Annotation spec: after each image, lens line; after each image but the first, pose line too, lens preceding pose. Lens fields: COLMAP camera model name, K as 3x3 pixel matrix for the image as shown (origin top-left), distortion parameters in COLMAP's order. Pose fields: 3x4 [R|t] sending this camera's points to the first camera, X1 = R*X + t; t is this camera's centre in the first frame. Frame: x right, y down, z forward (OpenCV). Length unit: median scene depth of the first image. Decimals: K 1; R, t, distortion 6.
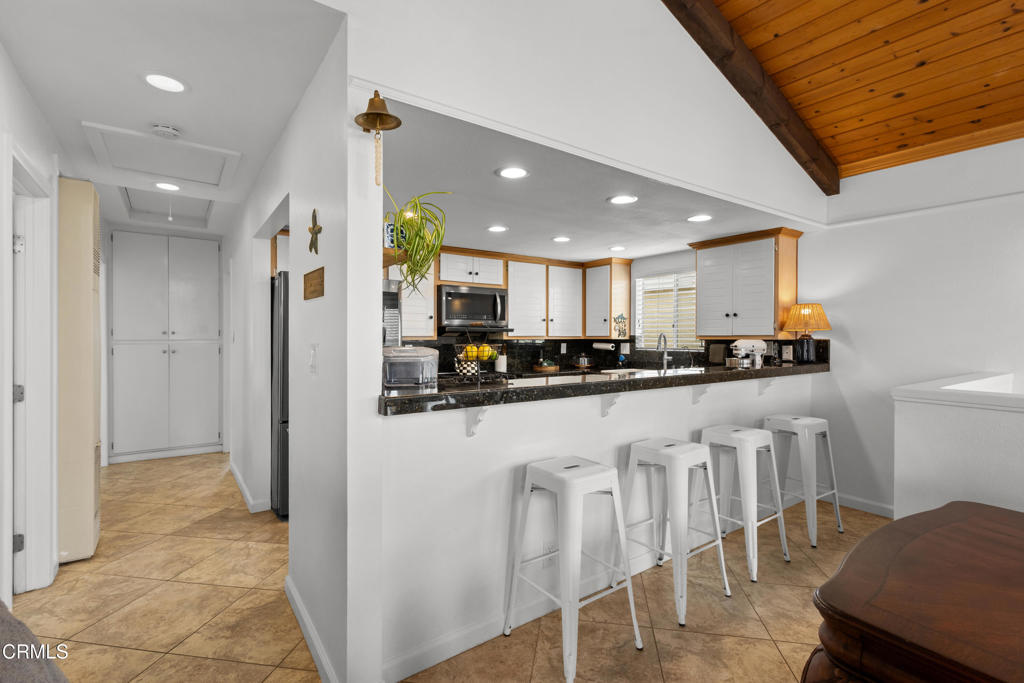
lens RADIAL K [[470.0, 0, 512.0], [0, 470.0, 341.5], [0, 0, 1]] dist [0.005190, 0.000310]
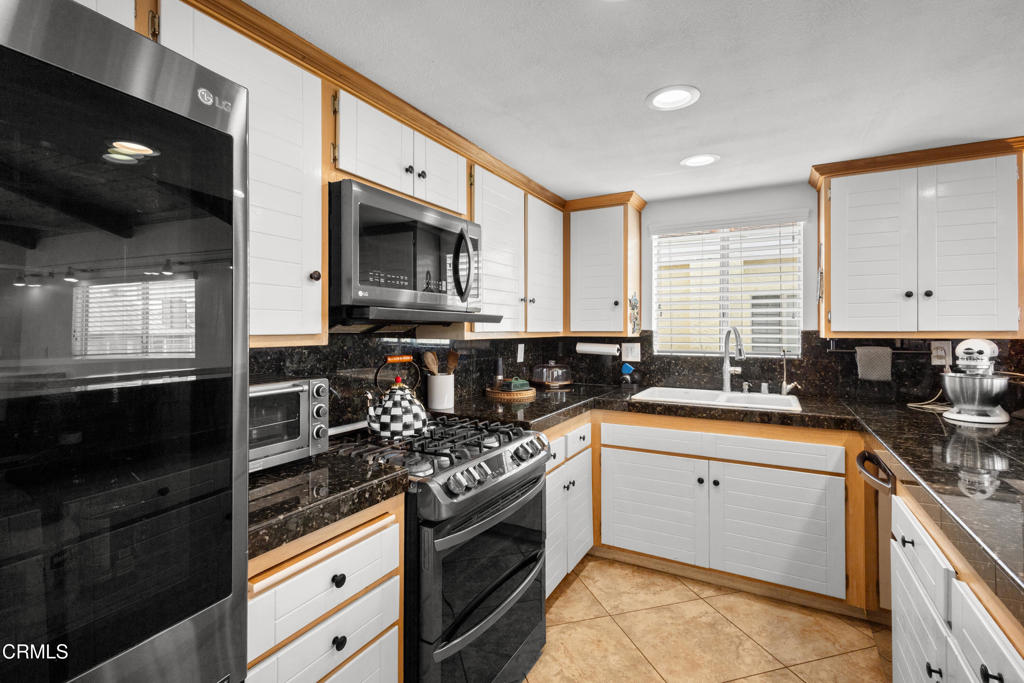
lens RADIAL K [[493.7, 0, 510.9], [0, 493.7, 331.6], [0, 0, 1]] dist [0.002235, 0.000195]
pose [[0.931260, -0.002850, 0.364344, -0.134294], [0.006113, 0.999951, -0.007802, -0.007779], [-0.364304, 0.009493, 0.931232, 0.504007]]
